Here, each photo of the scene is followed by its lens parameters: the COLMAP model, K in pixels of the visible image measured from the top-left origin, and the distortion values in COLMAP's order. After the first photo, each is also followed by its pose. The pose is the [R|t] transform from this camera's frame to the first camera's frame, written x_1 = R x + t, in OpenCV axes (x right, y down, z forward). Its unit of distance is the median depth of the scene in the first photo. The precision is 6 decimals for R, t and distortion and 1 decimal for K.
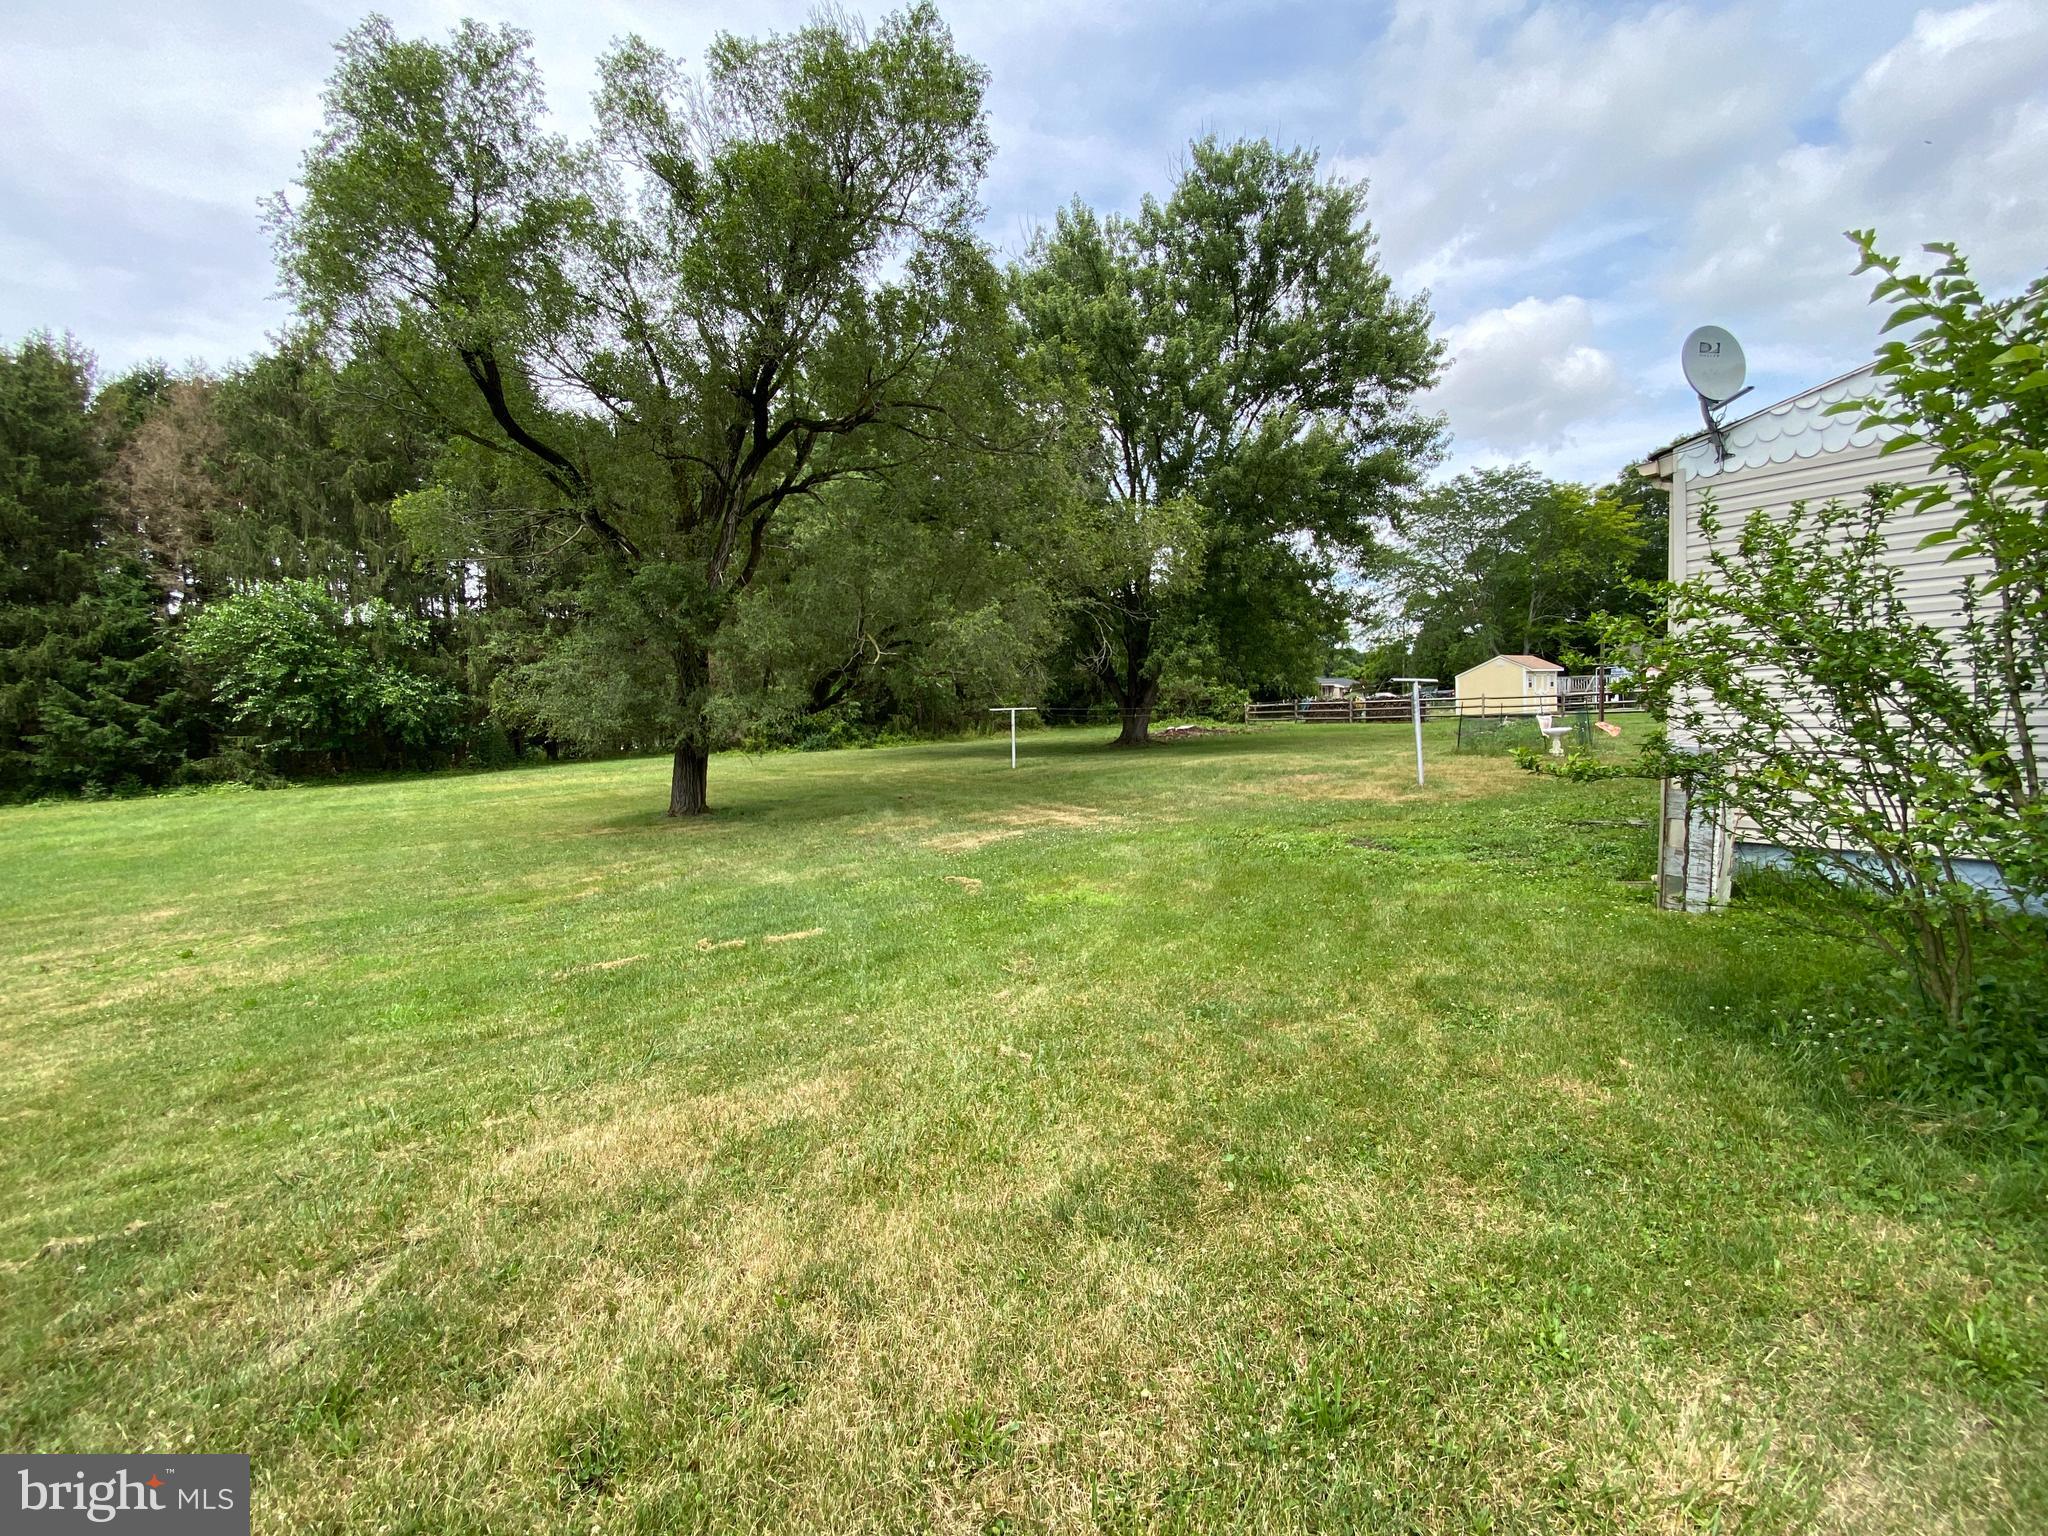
lens RADIAL K [[833.8, 0, 1094.4], [0, 833.8, 757.8], [0, 0, 1]] dist [-0.020568, -0.006101]
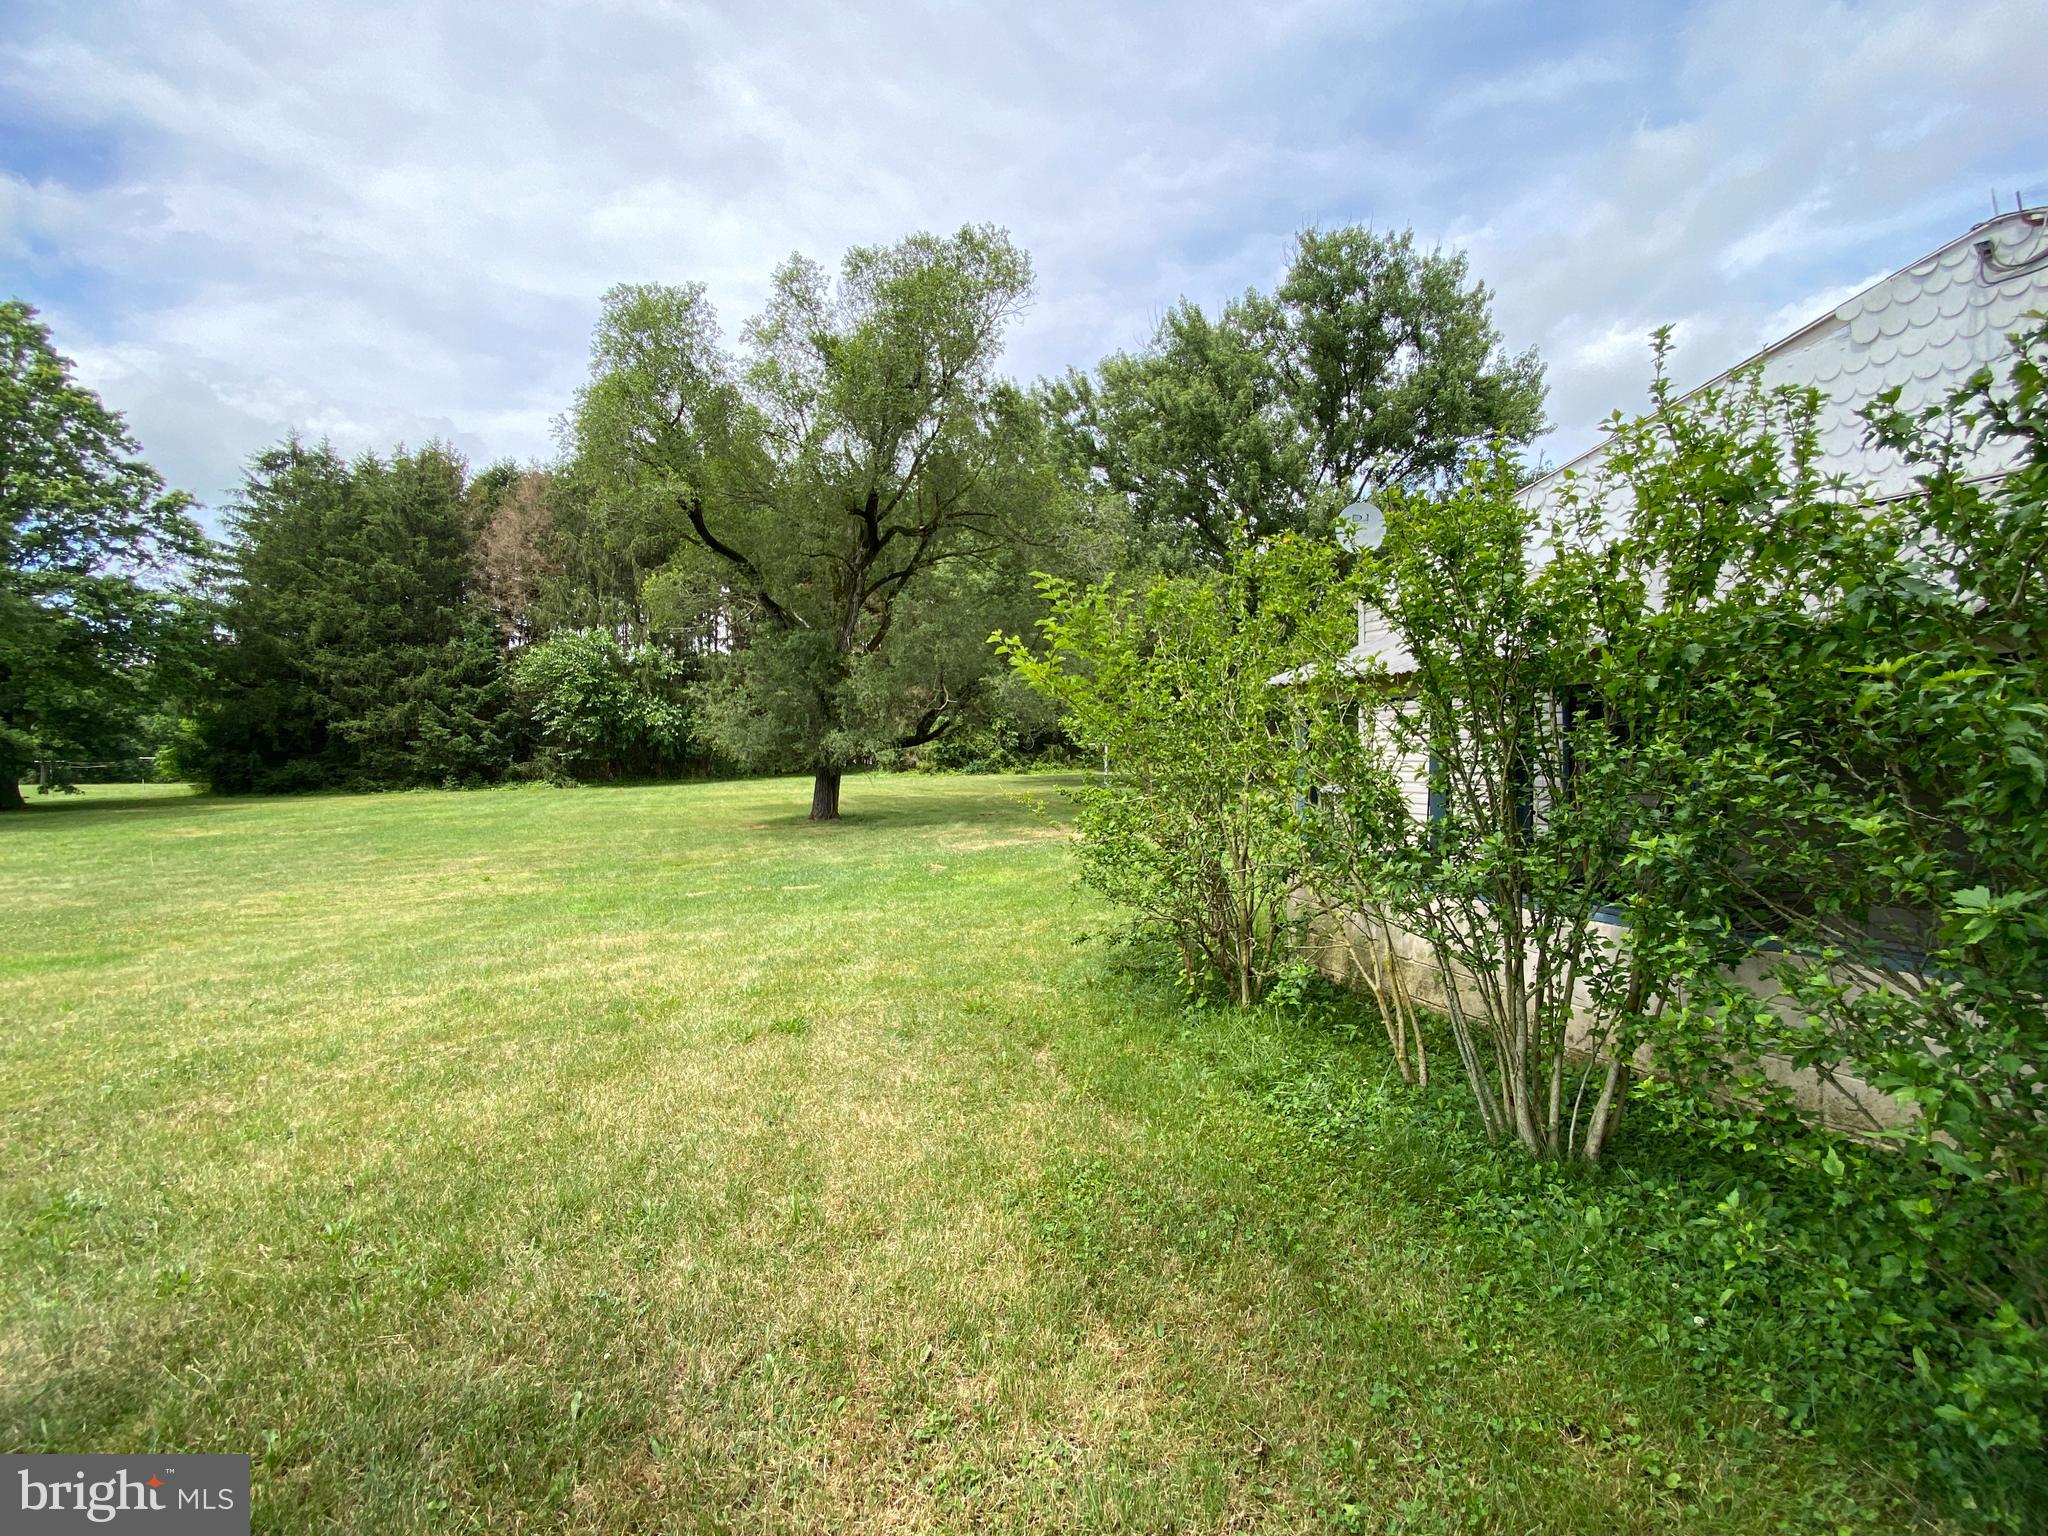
lens RADIAL K [[833.8, 0, 1094.4], [0, 833.8, 757.8], [0, 0, 1]] dist [-0.020568, -0.006101]
pose [[0.971055, 0.032632, -0.236616, 0.132123], [-0.041277, 0.998646, -0.031674, -0.002631], [0.235262, 0.040524, 0.971087, -0.101131]]
